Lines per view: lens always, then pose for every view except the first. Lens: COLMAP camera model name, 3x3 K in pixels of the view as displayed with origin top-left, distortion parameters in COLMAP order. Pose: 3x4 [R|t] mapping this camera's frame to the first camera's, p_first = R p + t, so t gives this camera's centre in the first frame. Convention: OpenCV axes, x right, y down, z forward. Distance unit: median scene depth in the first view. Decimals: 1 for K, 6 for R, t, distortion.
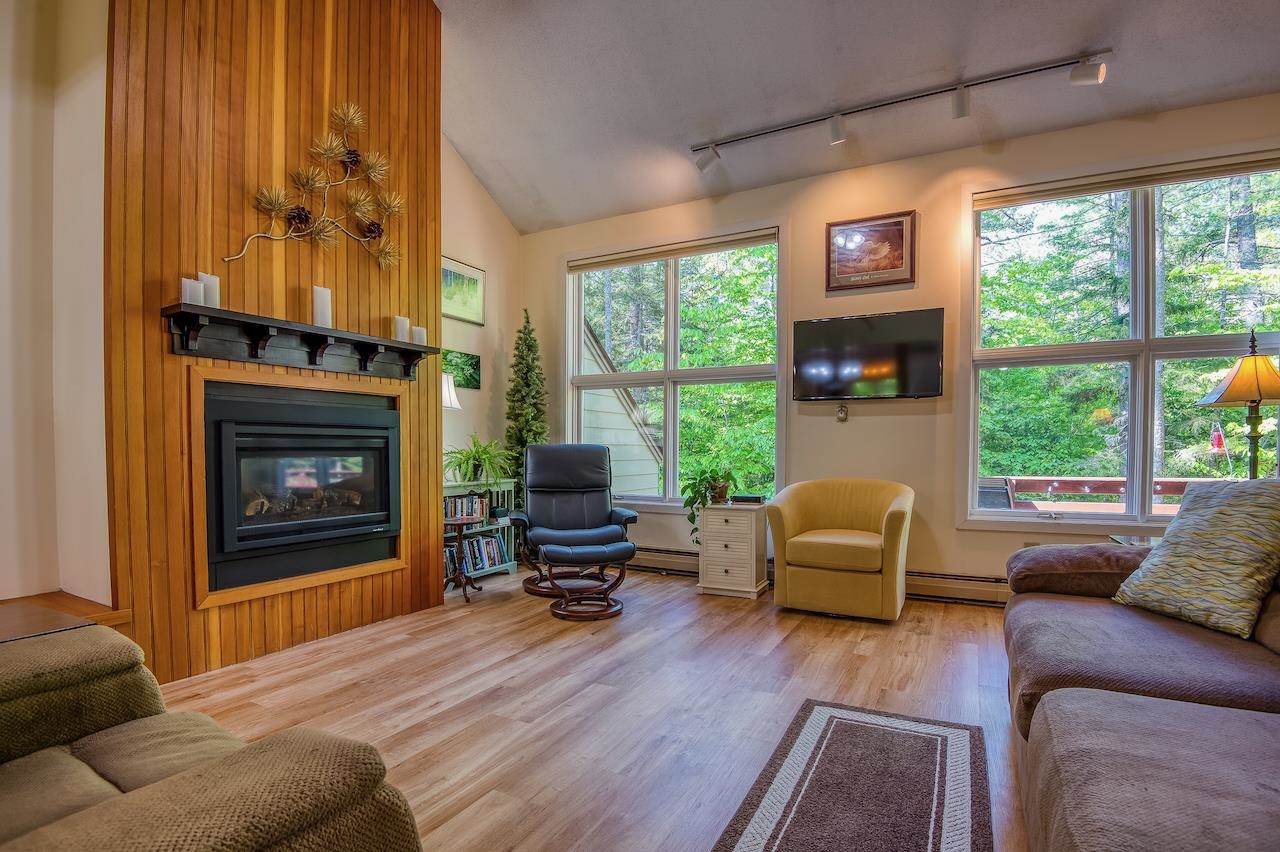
lens RADIAL K [[613.9, 0, 644.5], [0, 613.9, 451.8], [0, 0, 1]] dist [-0.014219, -0.000424]
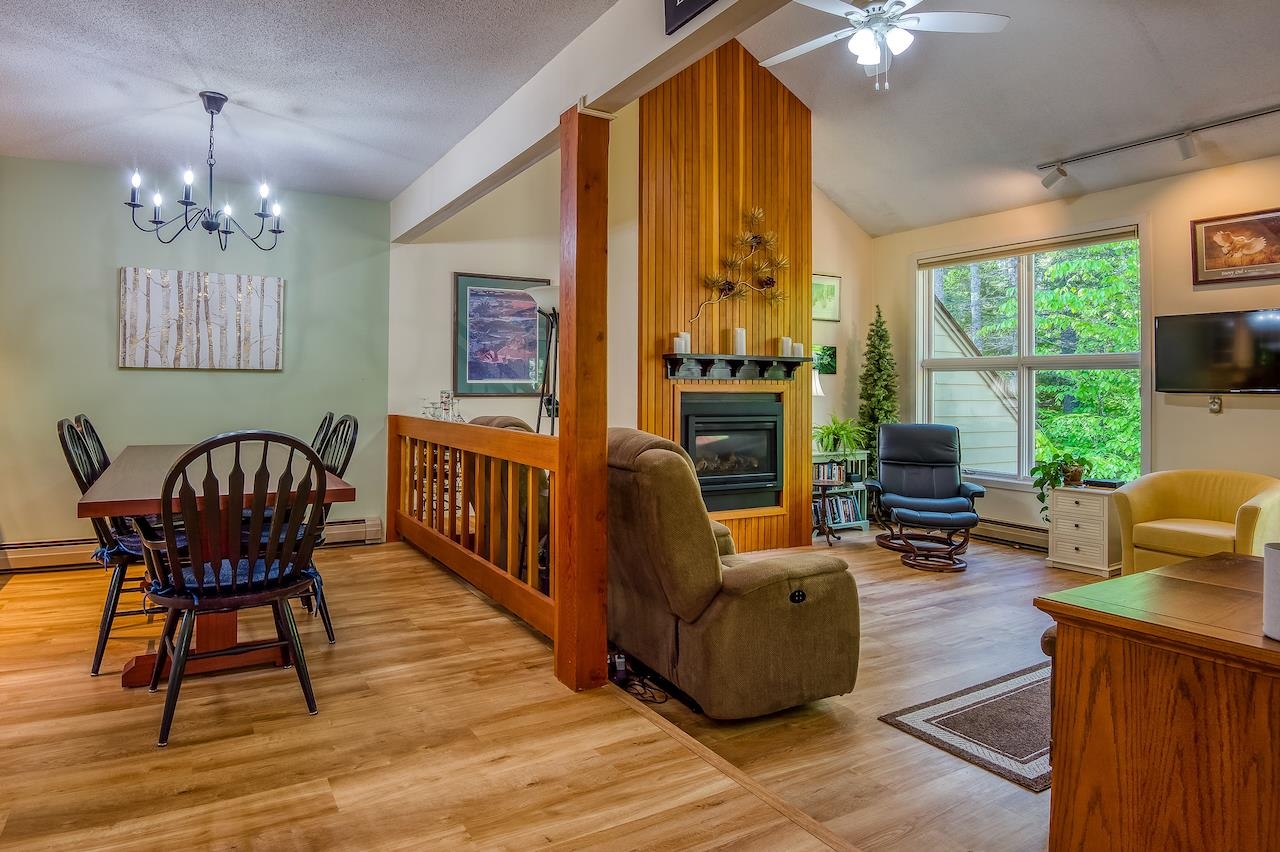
lens RADIAL K [[703.9, 0, 528.4], [0, 703.9, 376.5], [0, 0, 1]] dist [0.000238, -0.033406]
pose [[0.803447, -0.004172, -0.595362, 0.081892], [-0.010594, 0.999717, -0.021302, -0.073168], [0.595282, 0.023423, 0.803175, -0.561966]]
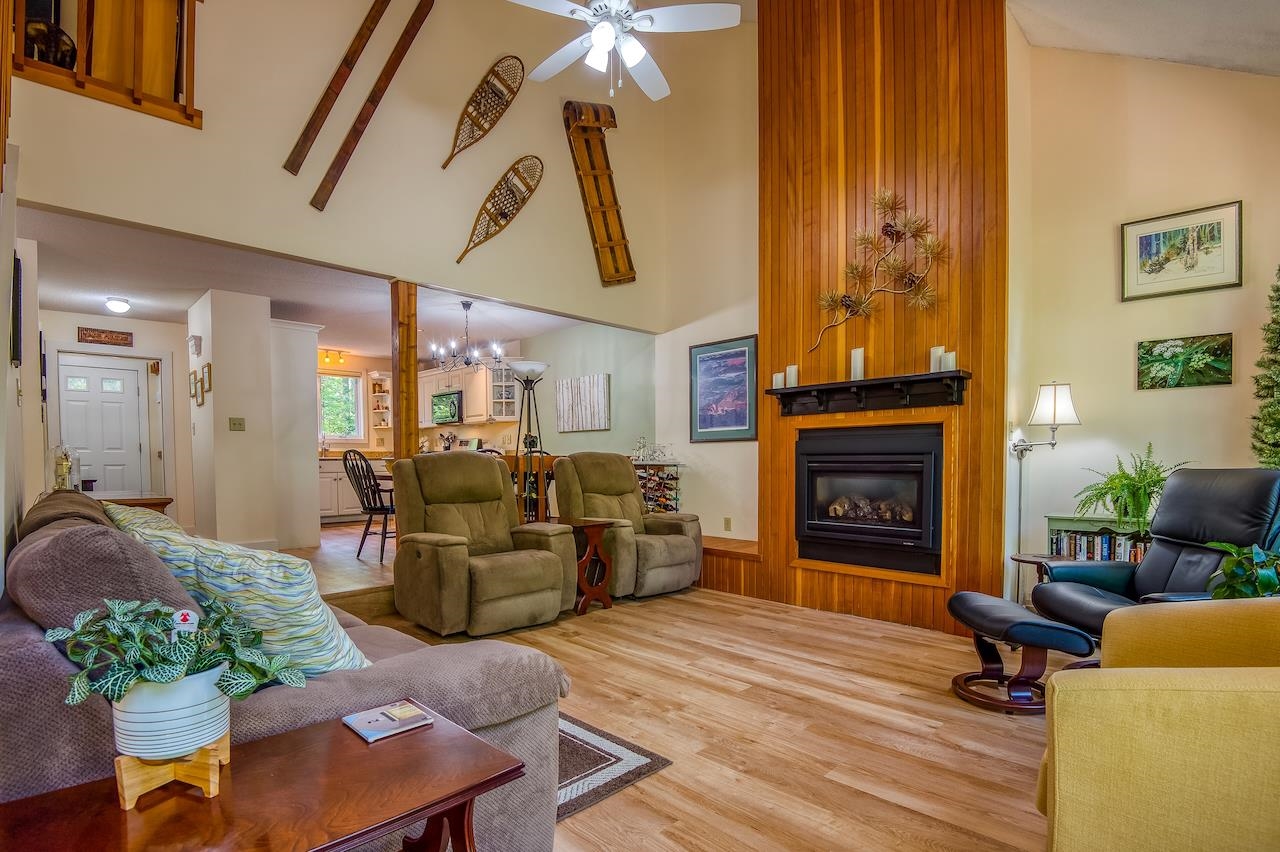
lens RADIAL K [[616.6, 0, 640.7], [0, 616.6, 486.0], [0, 0, 1]] dist [-0.014909, -0.000234]
pose [[-0.293084, 0.040134, -0.955244, 0.646963], [-0.002793, 0.999078, 0.042832, -0.022033], [0.956083, 0.015221, -0.292702, 0.700312]]
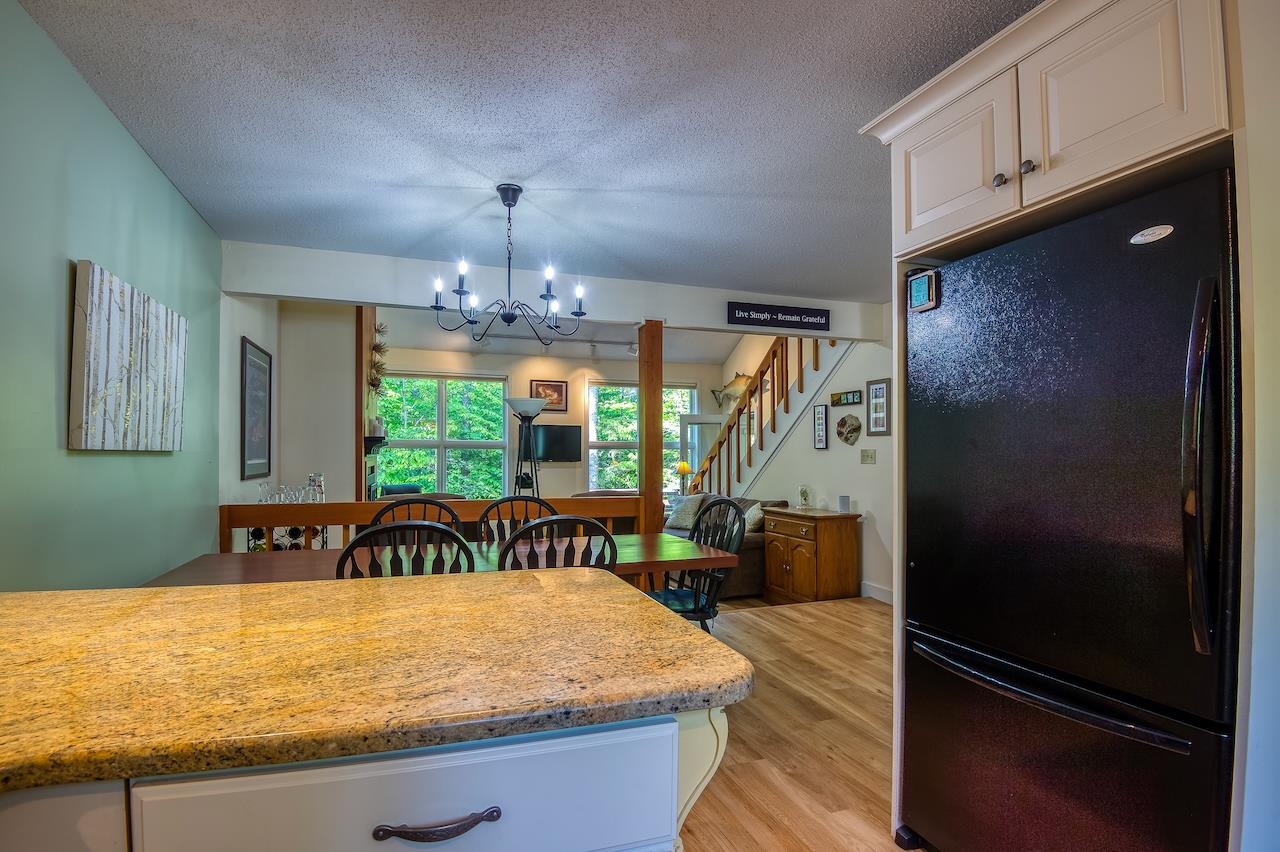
lens RADIAL K [[613.9, 0, 644.5], [0, 613.9, 451.8], [0, 0, 1]] dist [-0.014219, -0.000424]
pose [[0.669793, 0.005038, 0.742531, -1.000424], [0.003829, 0.999940, -0.010238, -0.093933], [-0.742538, 0.009701, 0.669734, -0.710321]]
